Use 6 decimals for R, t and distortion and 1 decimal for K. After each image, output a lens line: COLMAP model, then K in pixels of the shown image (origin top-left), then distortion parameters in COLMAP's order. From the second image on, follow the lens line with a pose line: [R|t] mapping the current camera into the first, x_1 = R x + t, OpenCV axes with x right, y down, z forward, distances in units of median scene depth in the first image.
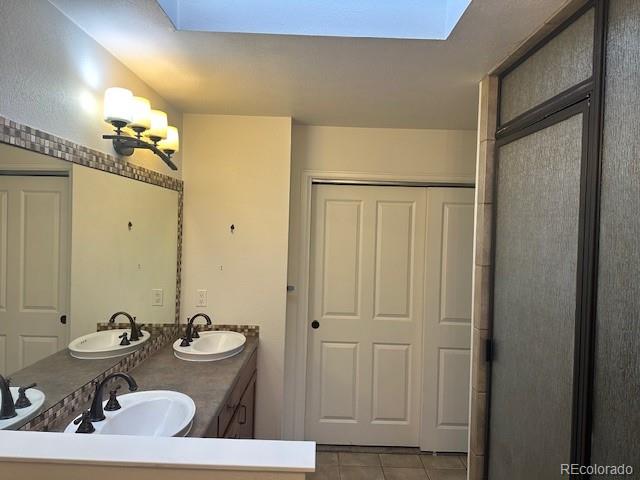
lens RADIAL K [[438.7, 0, 321.3], [0, 438.7, 241.3], [0, 0, 1]] dist [0.101825, -0.136369]
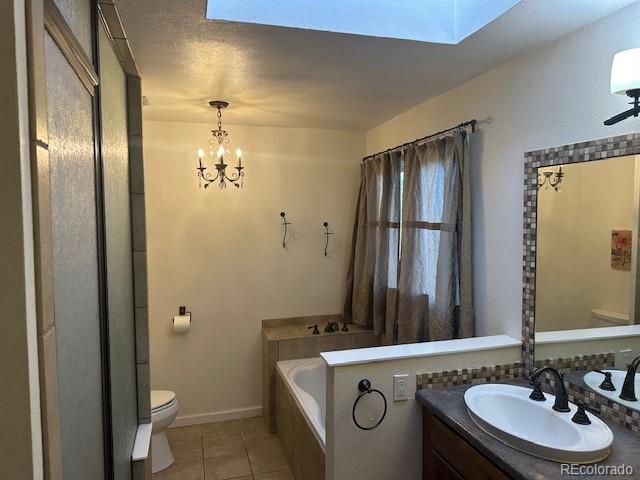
lens RADIAL K [[438.7, 0, 321.3], [0, 438.7, 241.3], [0, 0, 1]] dist [0.101825, -0.136369]
pose [[-0.959091, -0.007779, -0.282990, 0.323432], [-0.029352, 0.996967, 0.072073, -0.056264], [0.281572, 0.077431, -0.956411, 1.886034]]
